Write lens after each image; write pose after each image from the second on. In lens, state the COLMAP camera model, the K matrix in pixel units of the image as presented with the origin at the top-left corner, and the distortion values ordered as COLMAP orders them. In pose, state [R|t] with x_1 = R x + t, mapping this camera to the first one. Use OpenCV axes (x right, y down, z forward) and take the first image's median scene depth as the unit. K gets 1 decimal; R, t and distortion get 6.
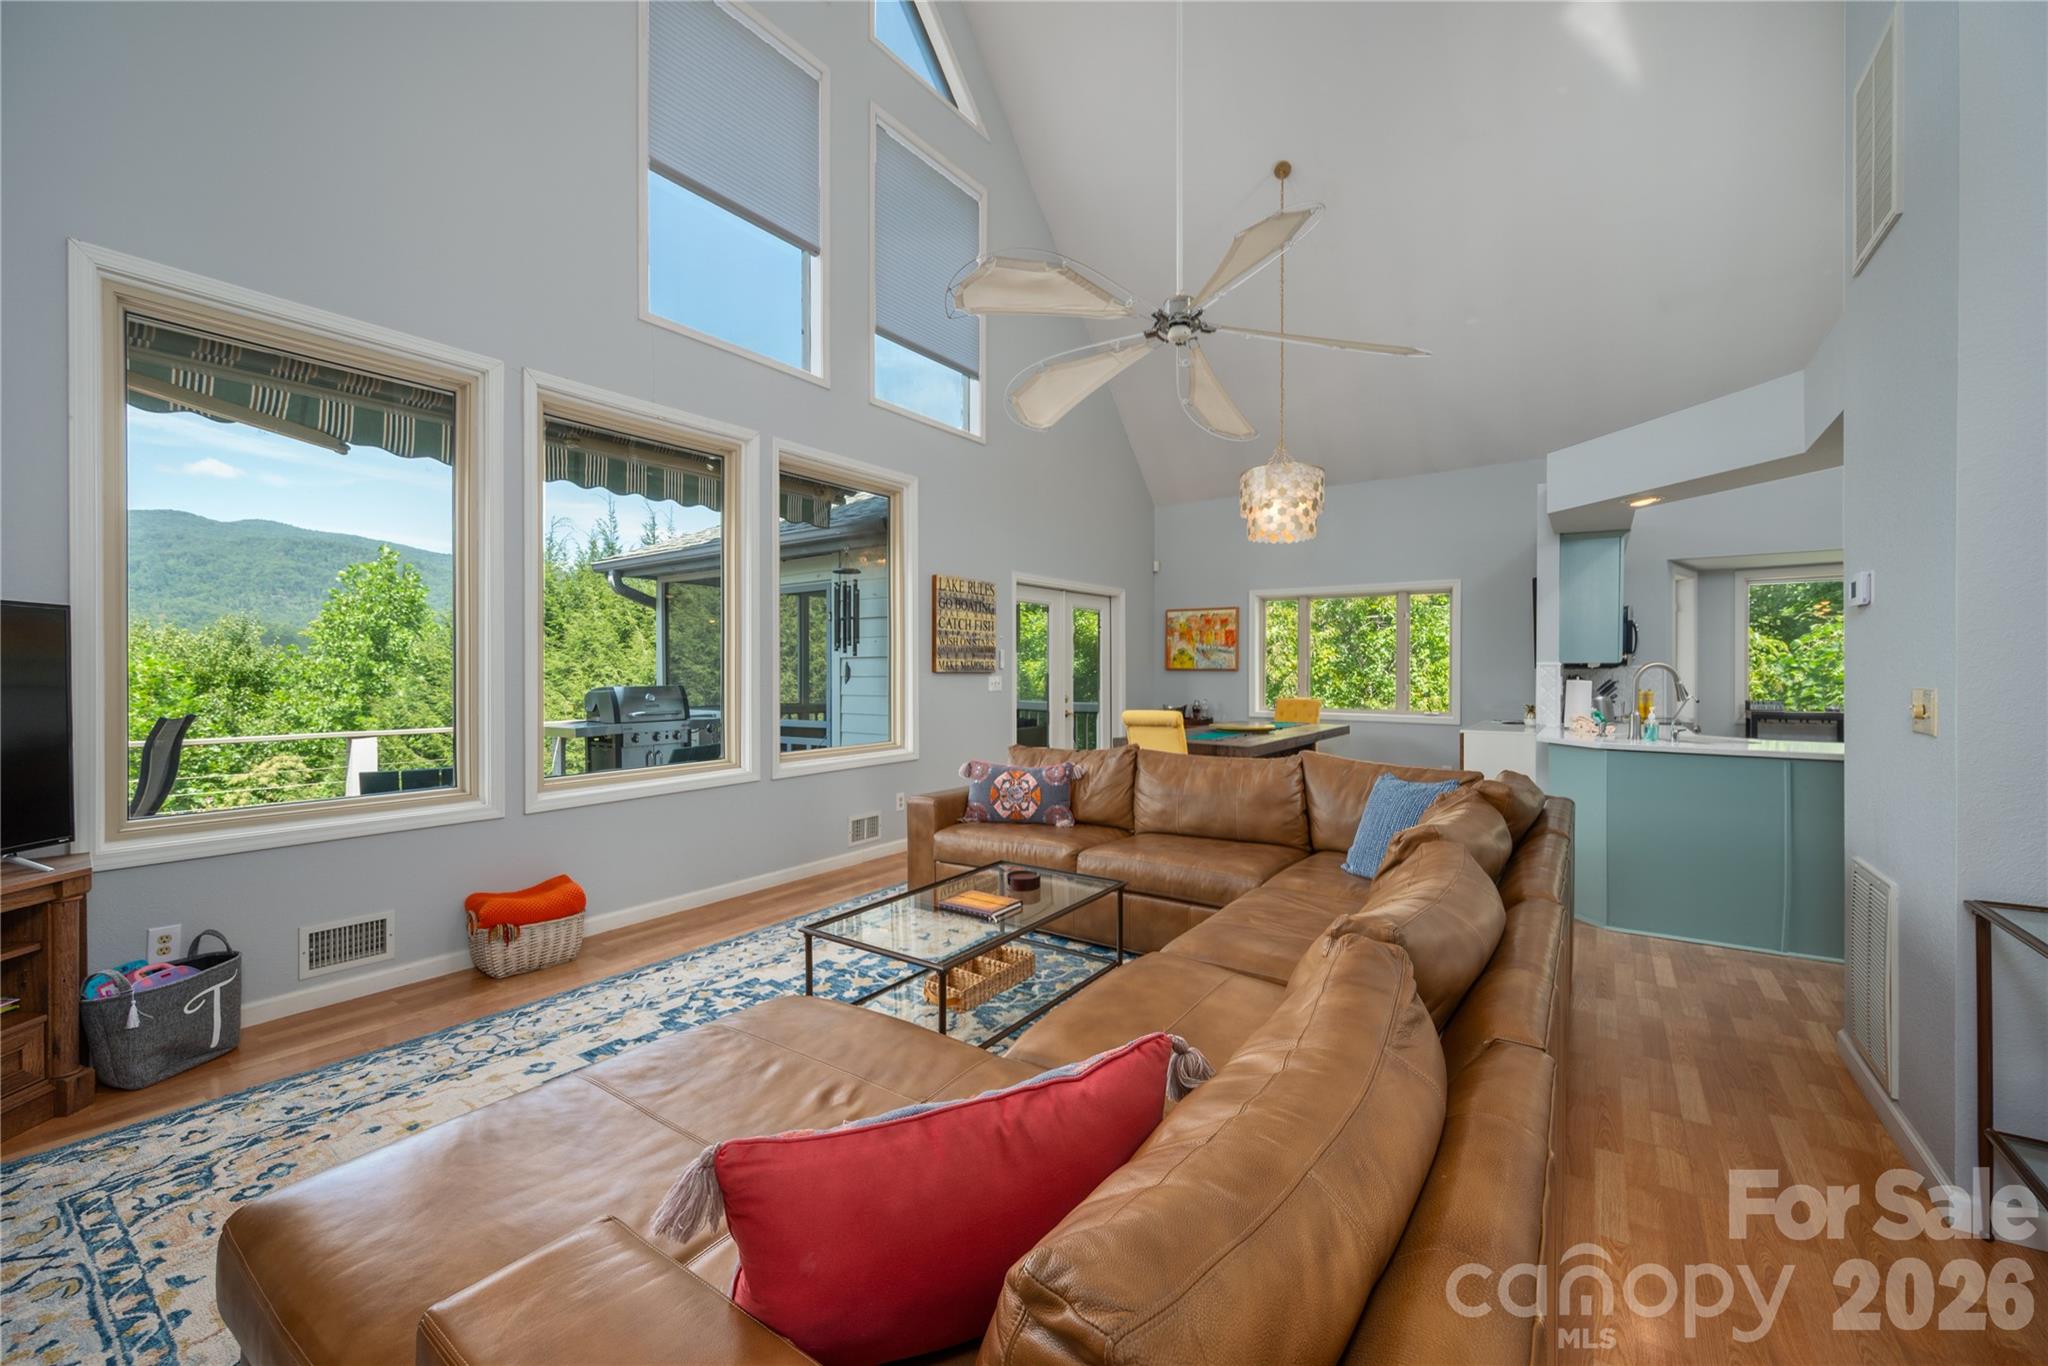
lens RADIAL K [[822.0, 0, 1016.5], [0, 822.0, 668.2], [0, 0, 1]] dist [-0.000398, 0.000129]
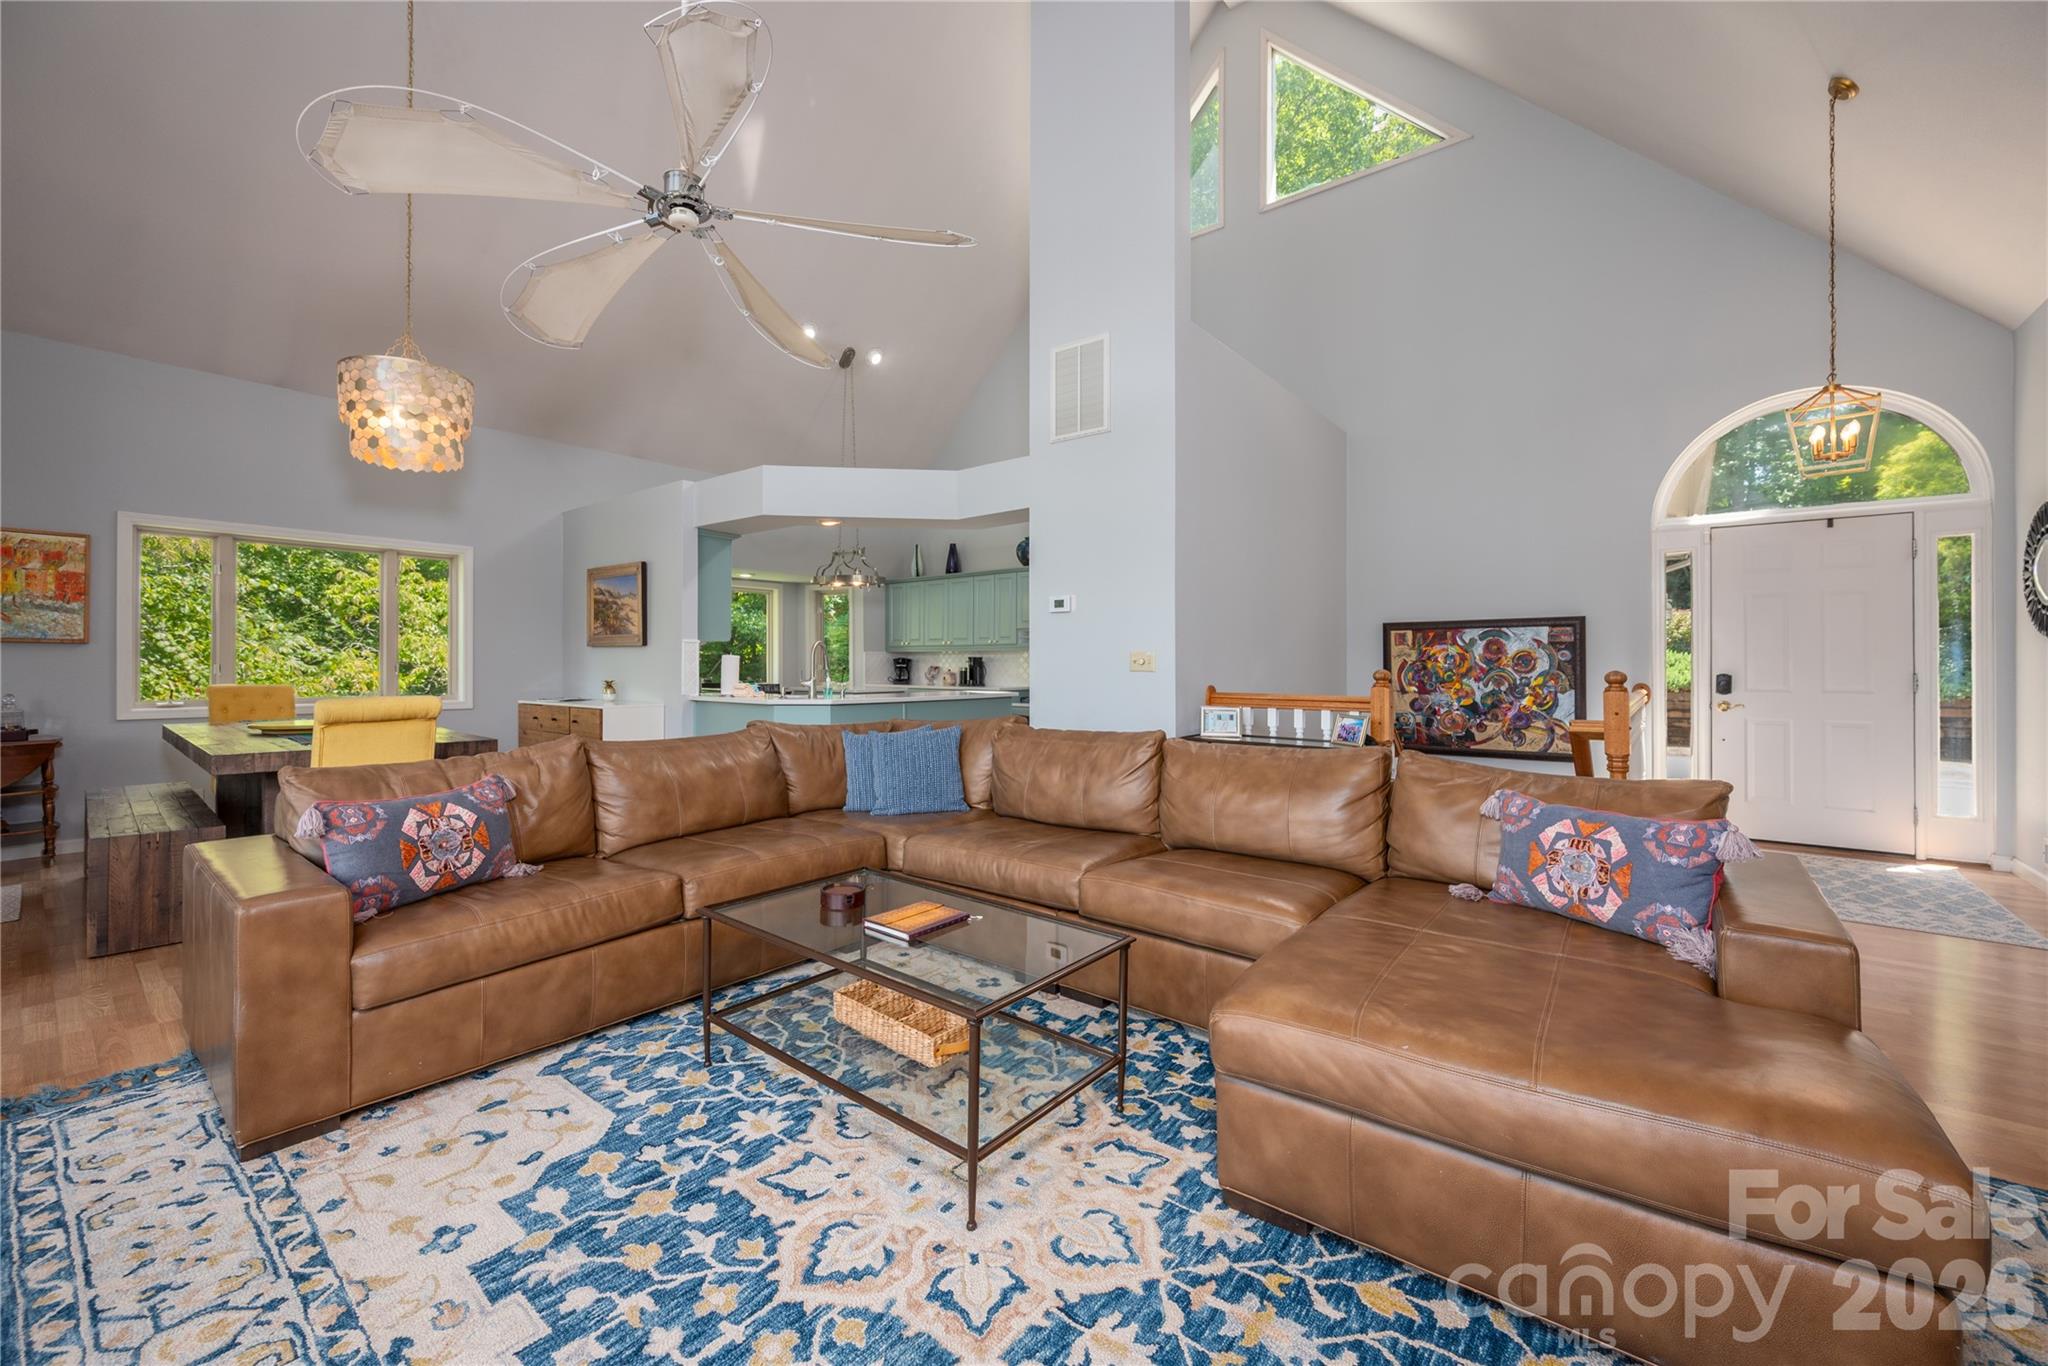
lens RADIAL K [[822.0, 0, 1016.5], [0, 822.0, 668.2], [0, 0, 1]] dist [-0.000398, 0.000129]
pose [[0.032649, -0.000446, 0.999467, -0.553065], [-0.005622, 0.999984, 0.000630, 0.031250], [-0.999451, -0.005639, 0.032646, 0.592713]]
